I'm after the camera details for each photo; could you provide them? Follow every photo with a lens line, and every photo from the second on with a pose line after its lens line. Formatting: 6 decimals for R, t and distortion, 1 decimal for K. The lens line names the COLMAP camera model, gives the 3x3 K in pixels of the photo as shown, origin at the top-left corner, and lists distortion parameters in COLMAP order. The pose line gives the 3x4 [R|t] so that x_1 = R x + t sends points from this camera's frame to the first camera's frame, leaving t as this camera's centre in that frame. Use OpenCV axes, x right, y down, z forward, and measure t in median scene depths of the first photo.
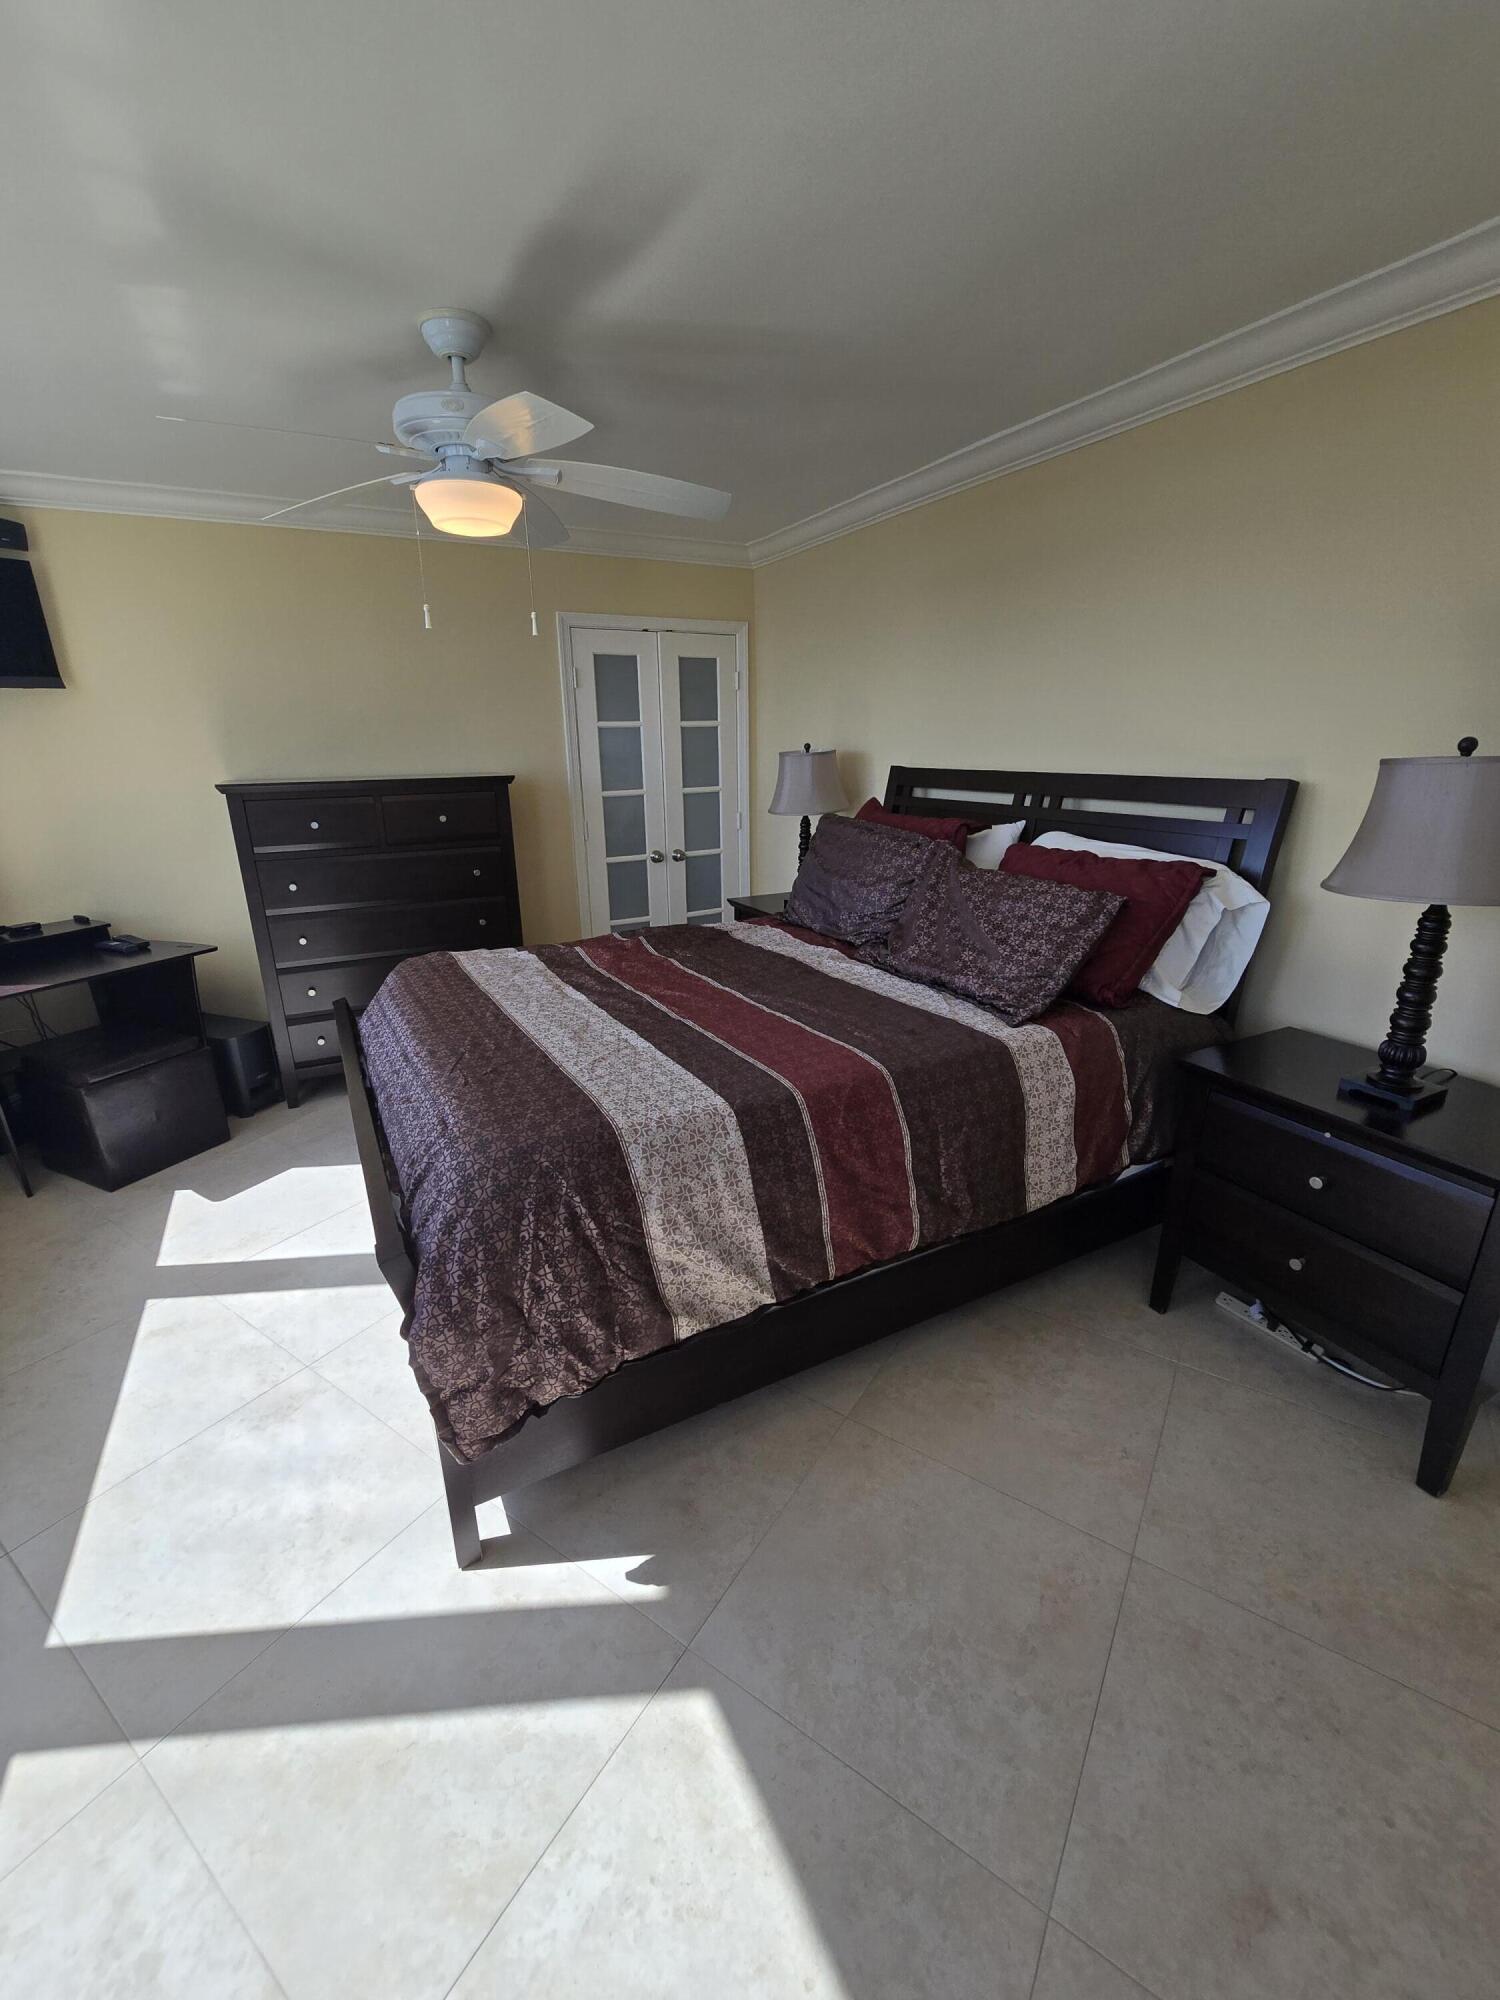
lens RADIAL K [[823.6, 0, 737.3], [0, 823.6, 1017.2], [0, 0, 1]] dist [-0.000999, 0.000453]
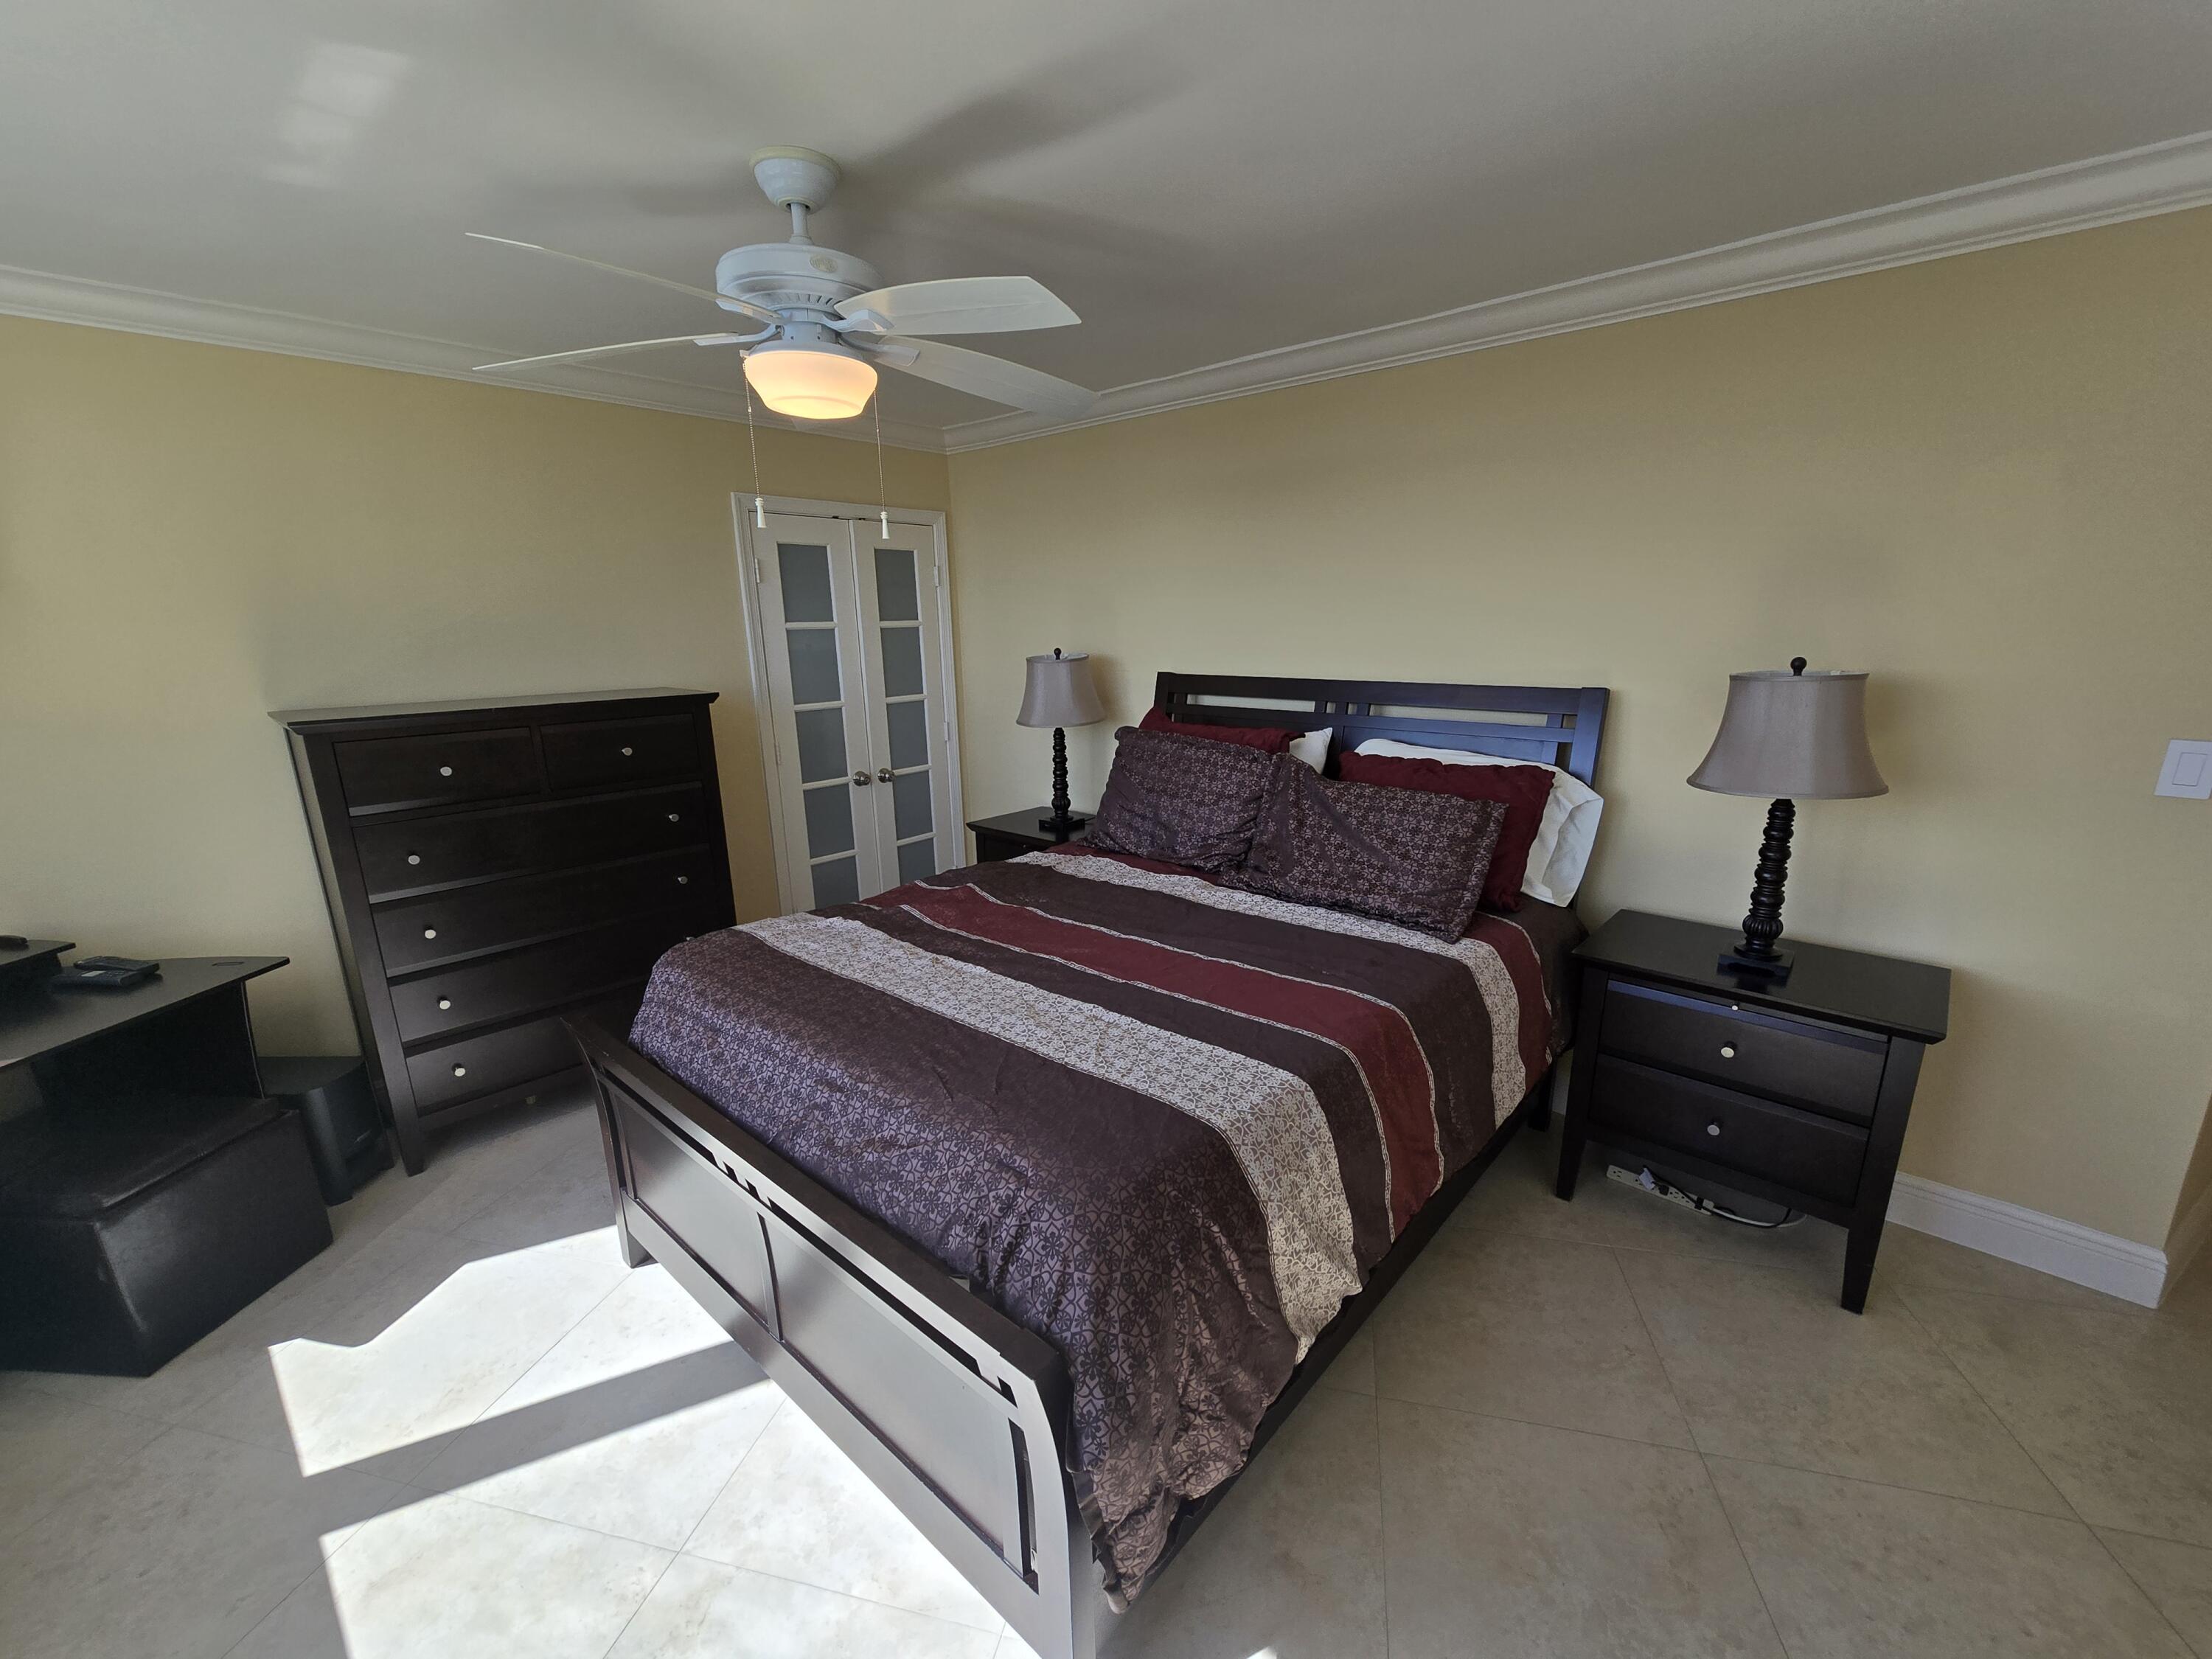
lens RADIAL K [[910.9, 0, 1097.4], [0, 910.9, 859.2], [0, 0, 1]] dist [-0.000999, 0.000453]
pose [[0.932324, -0.092813, 0.349512, -0.403891], [0.116653, 0.992025, -0.047741, -0.079774], [-0.342294, 0.085281, 0.935715, 0.106283]]
